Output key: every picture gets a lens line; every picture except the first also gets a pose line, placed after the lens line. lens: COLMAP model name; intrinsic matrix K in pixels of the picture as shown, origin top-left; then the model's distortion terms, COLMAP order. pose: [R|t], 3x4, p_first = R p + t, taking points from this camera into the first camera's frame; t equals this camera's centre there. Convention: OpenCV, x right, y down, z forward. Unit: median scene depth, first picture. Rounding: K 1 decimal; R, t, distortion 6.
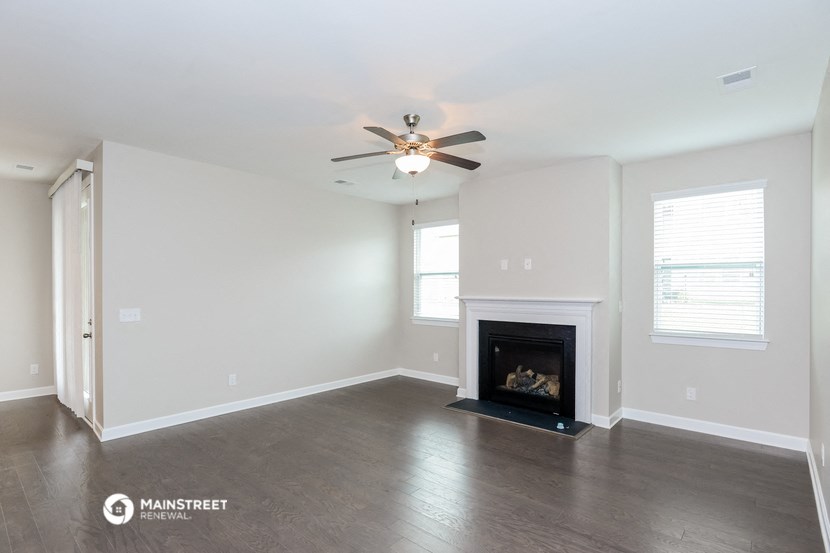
lens RADIAL K [[437.6, 0, 413.5], [0, 437.6, 292.5], [0, 0, 1]] dist [0.001850, 0.000143]
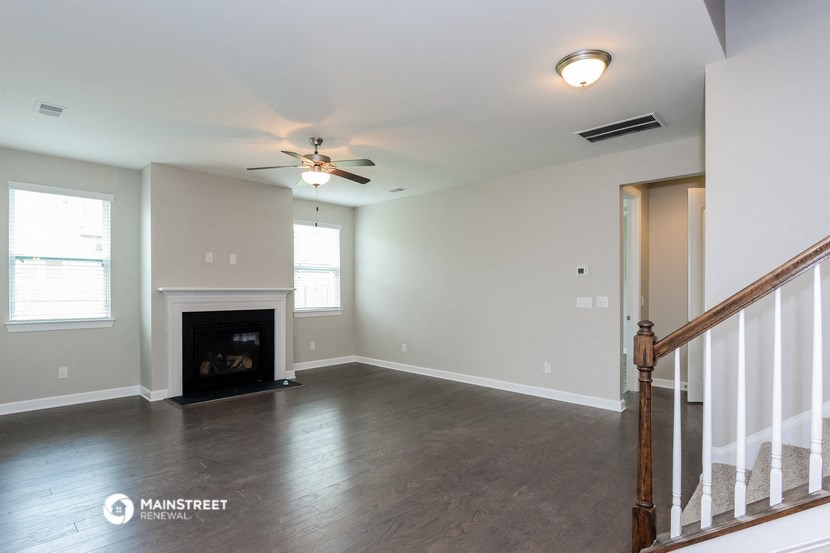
lens RADIAL K [[418.0, 0, 415.0], [0, 418.0, 276.5], [0, 0, 1]] dist [-0.000927, -0.000163]
pose [[0.062413, 0.021995, 0.997808, -0.851450], [0.000930, 0.999755, -0.022096, 0.004856], [-0.998050, 0.002307, 0.062377, 0.482723]]
